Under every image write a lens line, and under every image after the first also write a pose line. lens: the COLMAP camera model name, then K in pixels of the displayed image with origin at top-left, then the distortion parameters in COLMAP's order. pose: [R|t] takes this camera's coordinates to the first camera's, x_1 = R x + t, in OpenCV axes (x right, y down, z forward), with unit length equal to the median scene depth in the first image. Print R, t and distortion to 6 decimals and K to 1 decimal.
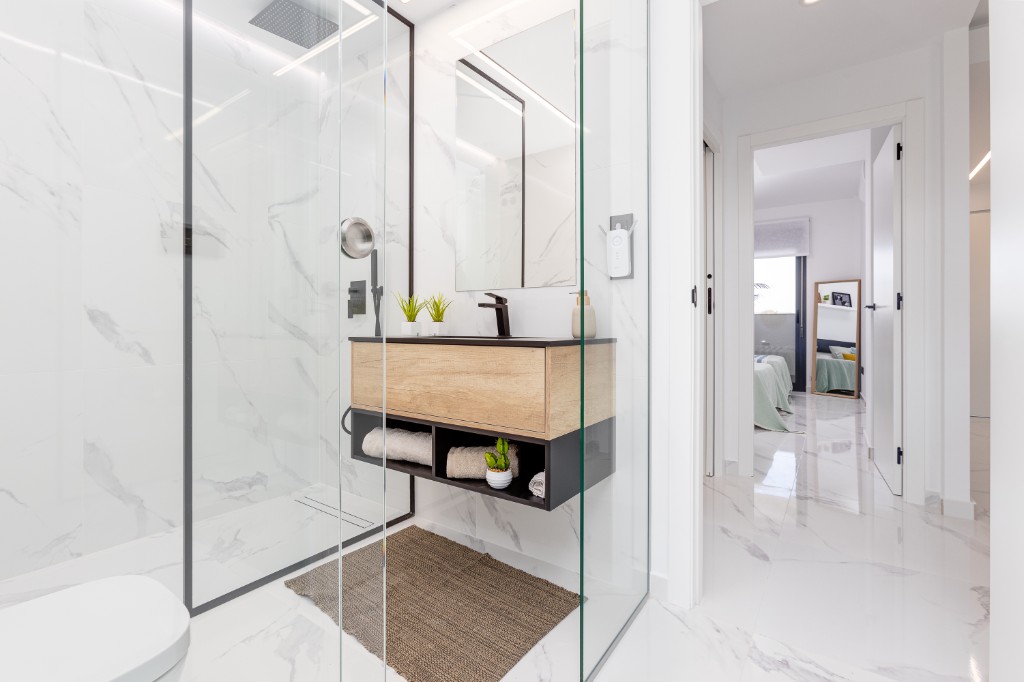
lens RADIAL K [[466.6, 0, 519.4], [0, 466.6, 318.6], [0, 0, 1]] dist [-0.015315, 0.005774]
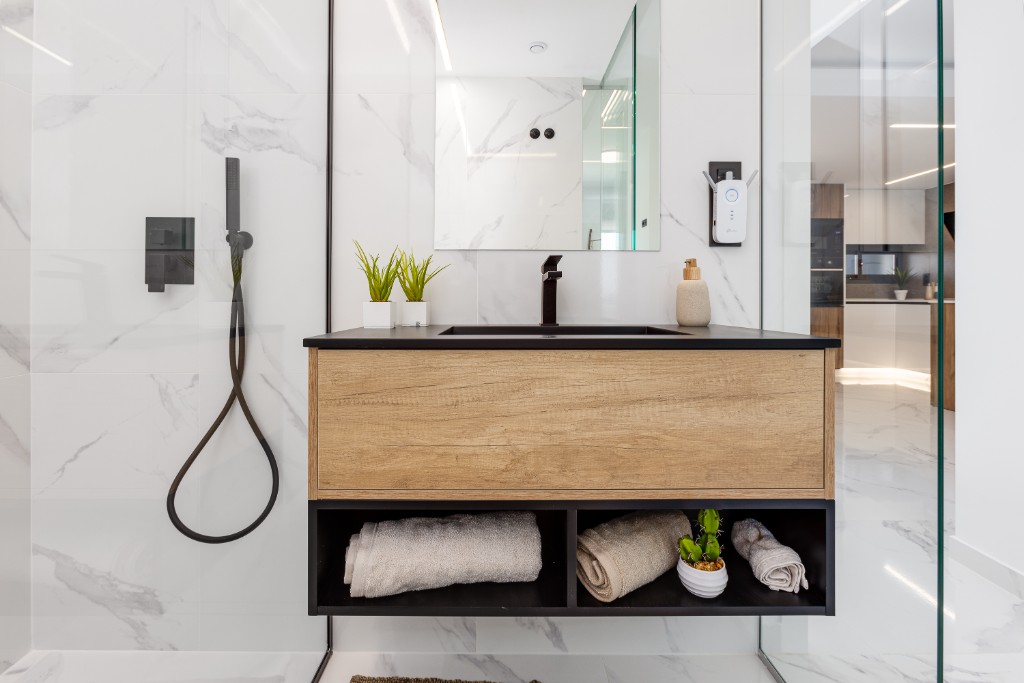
lens RADIAL K [[466.6, 0, 499.0], [0, 466.6, 293.2], [0, 0, 1]] dist [-0.015315, 0.005774]
pose [[0.819078, 0.007584, 0.573632, -0.515080], [-0.010543, 0.999943, 0.001834, -0.006440], [-0.573586, -0.007549, 0.819111, 0.595483]]
